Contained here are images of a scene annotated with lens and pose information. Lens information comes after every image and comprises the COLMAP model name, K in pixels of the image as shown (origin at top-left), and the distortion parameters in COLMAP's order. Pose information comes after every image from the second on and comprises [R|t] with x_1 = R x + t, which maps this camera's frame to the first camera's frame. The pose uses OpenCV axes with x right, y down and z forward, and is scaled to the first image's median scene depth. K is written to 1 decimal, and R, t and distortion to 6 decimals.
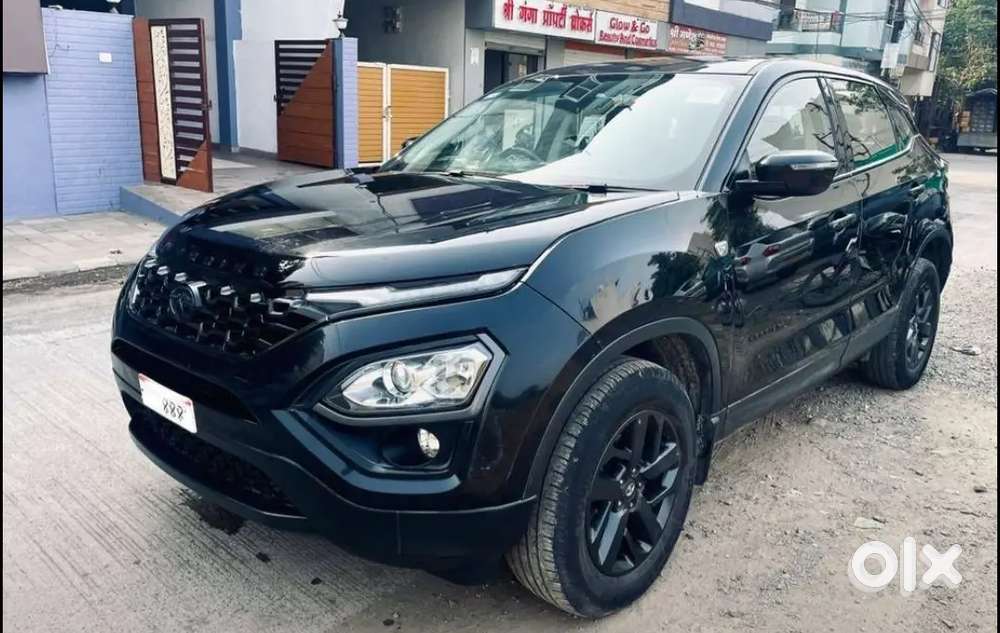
lens RADIAL K [[768.2, 0, 501.3], [0, 768.2, 290.8], [0, 0, 1]] dist [0.035291, -0.080346]
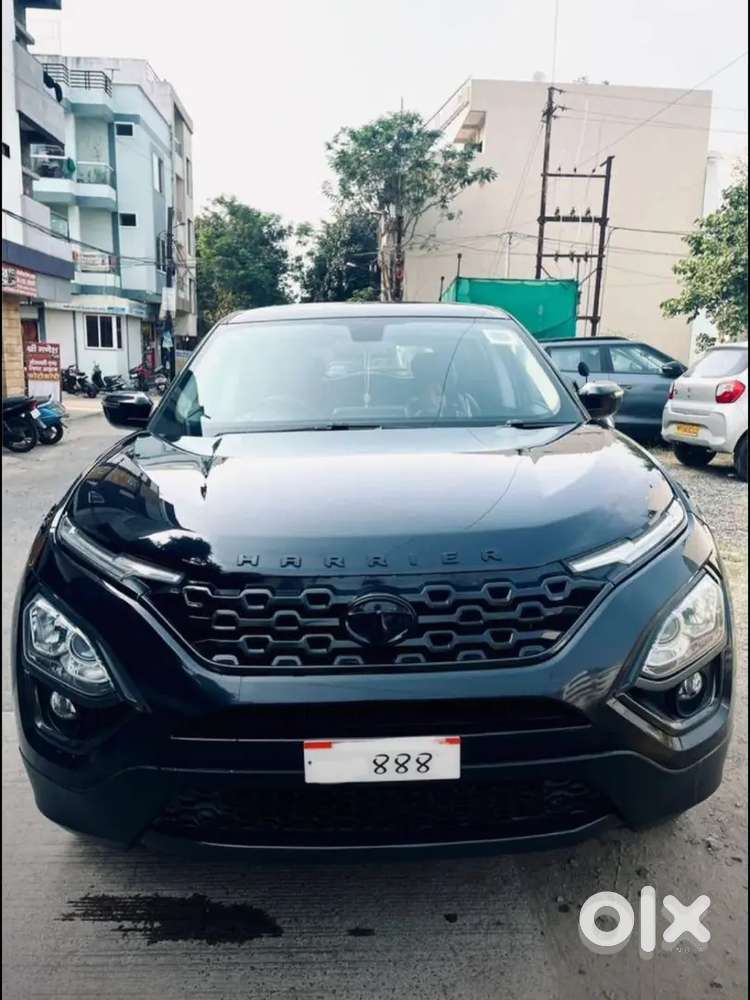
lens RADIAL K [[763.2, 0, 375.0], [0, 763.2, 500.0], [0, 0, 1]] dist [0.088723, -0.152254]
pose [[0.713266, -0.147631, 0.685169, -0.105384], [0.172948, 0.984409, 0.032067, -0.014386], [-0.679221, 0.095626, 0.727678, 0.052718]]
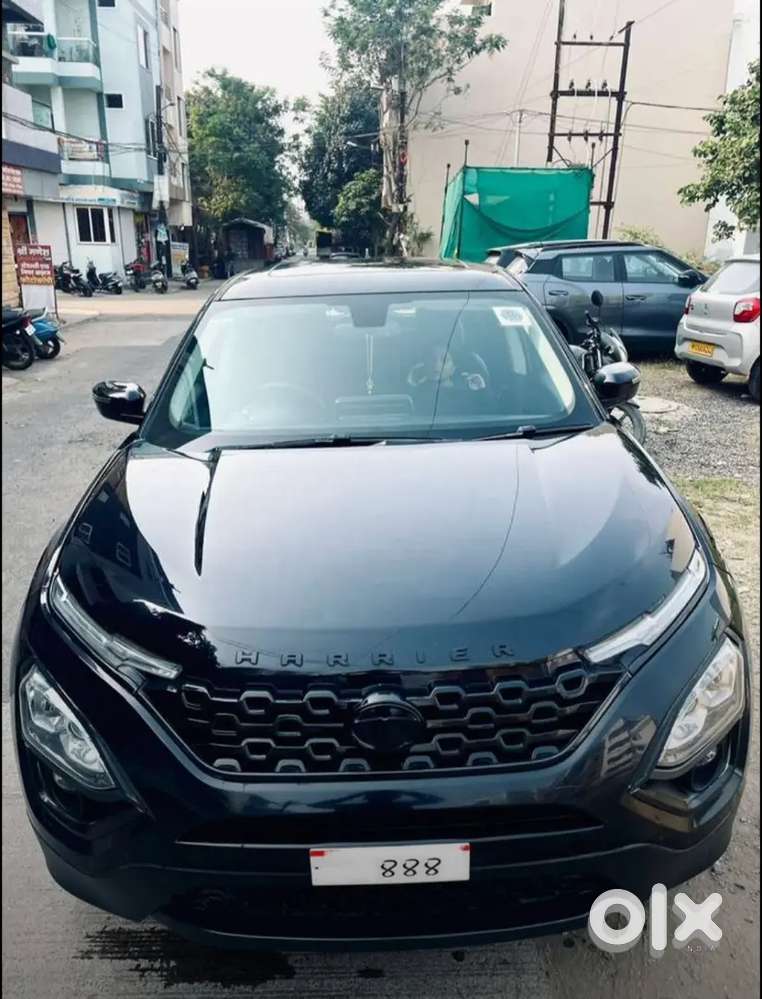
lens RADIAL K [[758.1, 0, 372.6], [0, 758.1, 499.2], [0, 0, 1]] dist [0.083029, -0.121935]
pose [[0.717494, -0.252892, 0.649036, -0.096299], [0.184689, 0.967486, 0.172804, -0.036140], [-0.671634, -0.004116, 0.740871, 0.056471]]
